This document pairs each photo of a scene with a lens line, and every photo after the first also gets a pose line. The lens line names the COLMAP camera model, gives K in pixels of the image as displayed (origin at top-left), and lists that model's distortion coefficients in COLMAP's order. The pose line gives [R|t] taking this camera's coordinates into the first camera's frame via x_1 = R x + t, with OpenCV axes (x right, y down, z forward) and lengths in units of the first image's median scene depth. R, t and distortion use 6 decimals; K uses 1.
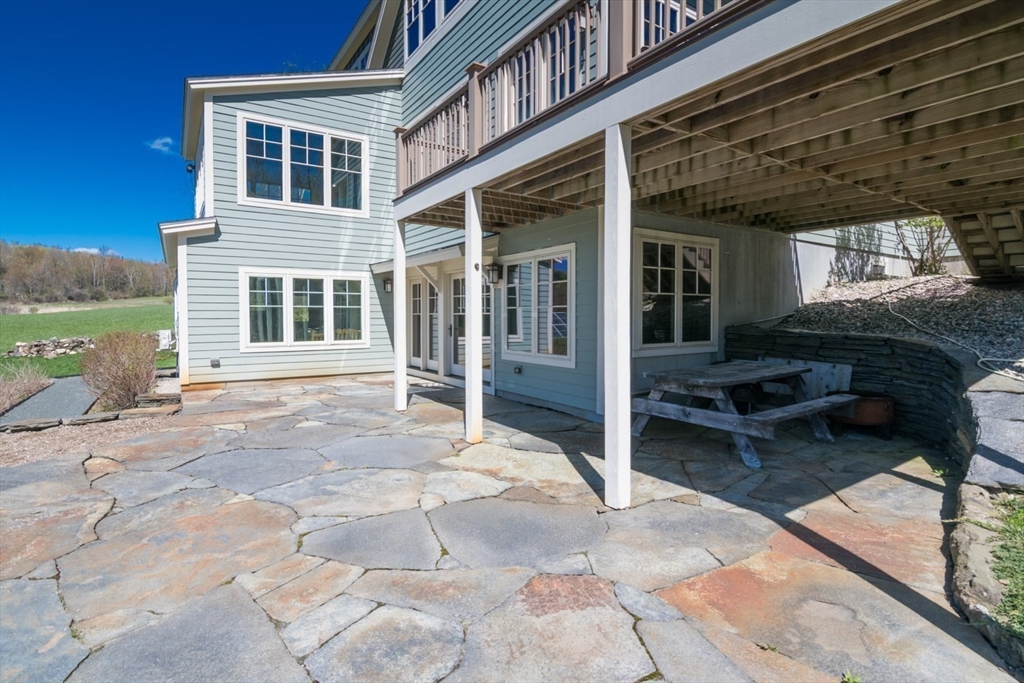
lens RADIAL K [[499.9, 0, 493.9], [0, 499.9, 327.8], [0, 0, 1]] dist [-0.012201, -0.002191]
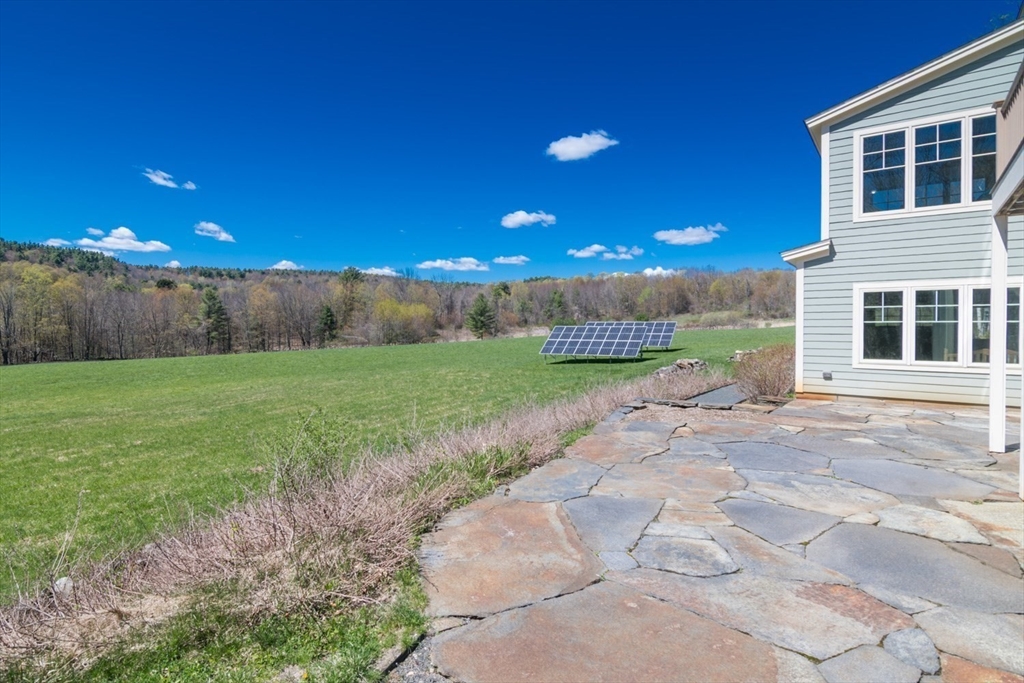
lens RADIAL K [[499.9, 0, 504.9], [0, 499.9, 336.8], [0, 0, 1]] dist [-0.012201, -0.002191]
pose [[0.334167, 0.017956, -0.942343, 0.306537], [-0.028375, 0.999557, 0.008983, -0.003728], [0.942087, 0.023737, 0.334528, -0.011817]]
